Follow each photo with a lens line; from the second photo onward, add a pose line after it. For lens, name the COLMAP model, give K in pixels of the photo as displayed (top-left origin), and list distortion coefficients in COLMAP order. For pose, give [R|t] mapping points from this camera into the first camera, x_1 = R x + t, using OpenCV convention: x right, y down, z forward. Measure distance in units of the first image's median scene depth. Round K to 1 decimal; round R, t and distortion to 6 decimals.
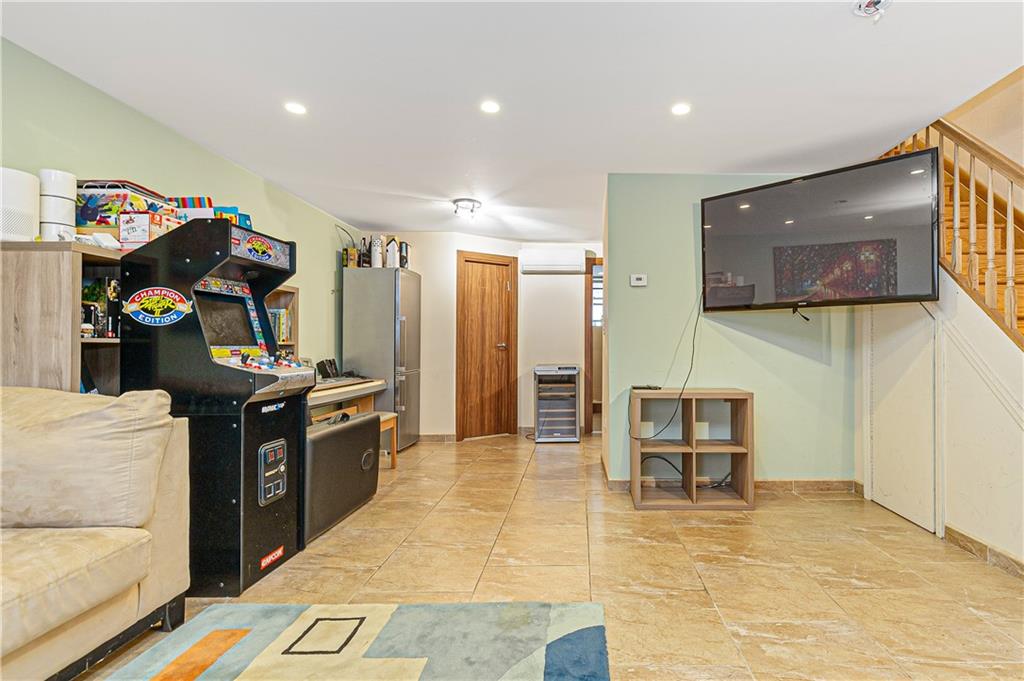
lens RADIAL K [[467.6, 0, 516.8], [0, 467.6, 345.4], [0, 0, 1]] dist [0.005546, -0.000122]
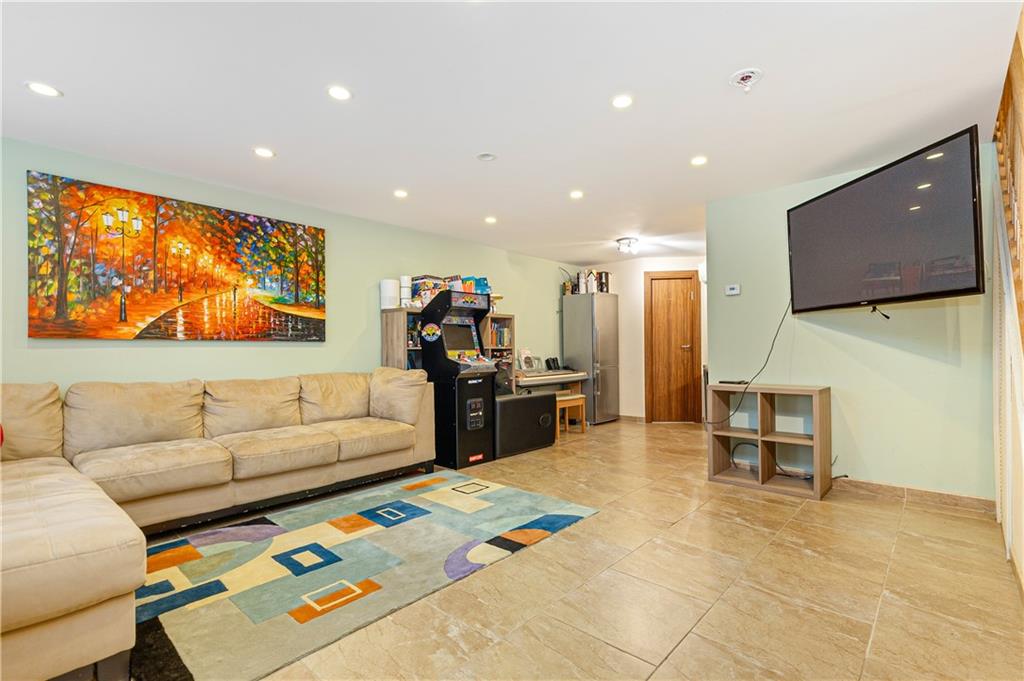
lens RADIAL K [[468.9, 0, 533.5], [0, 468.9, 355.0], [0, 0, 1]] dist [0.002545, -0.000253]
pose [[0.741753, -0.000955, -0.670673, 0.916534], [0.013288, 0.999824, 0.013273, 0.000149], [0.670542, -0.018757, 0.741635, -0.266844]]
